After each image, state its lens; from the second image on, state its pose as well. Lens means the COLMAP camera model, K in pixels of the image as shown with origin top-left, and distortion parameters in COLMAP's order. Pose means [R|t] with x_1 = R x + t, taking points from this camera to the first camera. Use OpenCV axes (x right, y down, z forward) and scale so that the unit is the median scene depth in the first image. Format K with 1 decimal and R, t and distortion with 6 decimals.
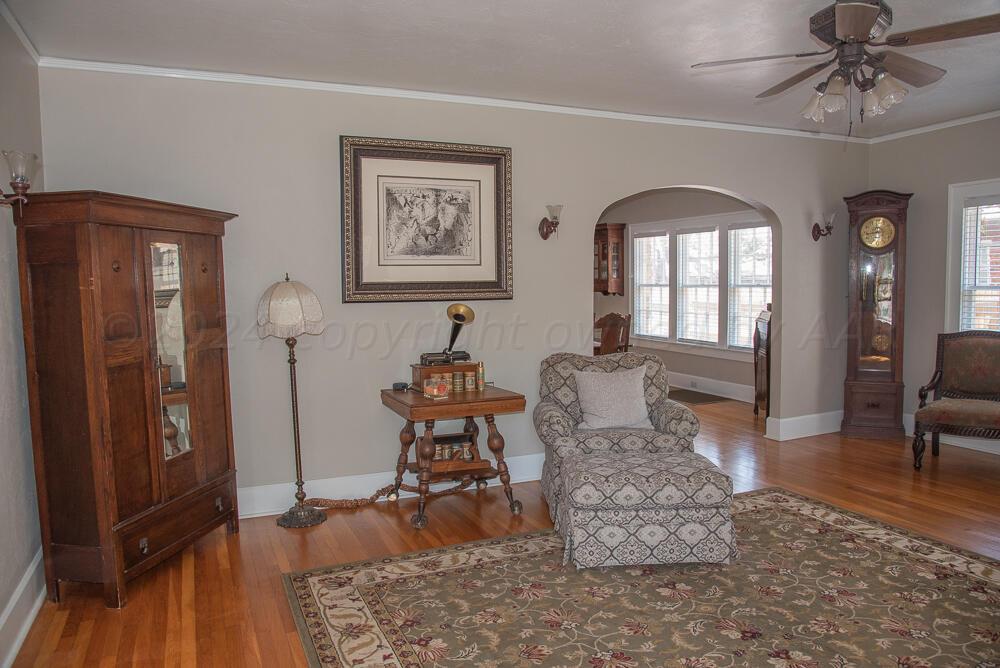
lens RADIAL K [[703.3, 0, 523.9], [0, 703.3, 333.9], [0, 0, 1]] dist [-0.080890, 0.036649]
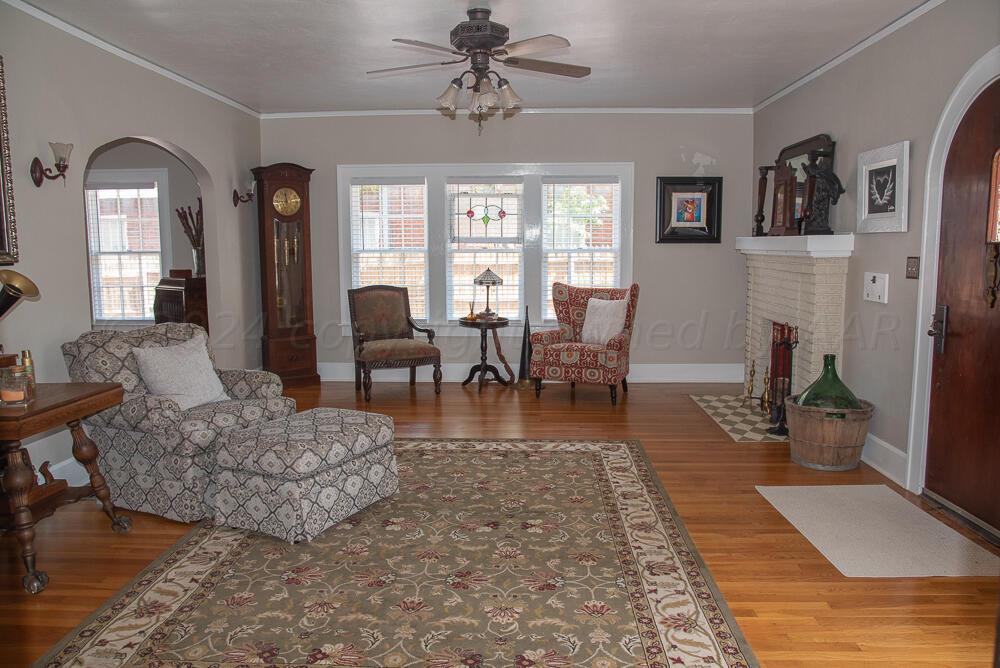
lens RADIAL K [[703.3, 0, 505.0], [0, 703.3, 334.5], [0, 0, 1]] dist [-0.080890, 0.036649]
pose [[0.461495, -0.096741, 0.881852, -0.588718], [0.061963, 0.995124, 0.076740, 0.000493], [-0.884976, 0.019227, 0.465240, 0.309494]]
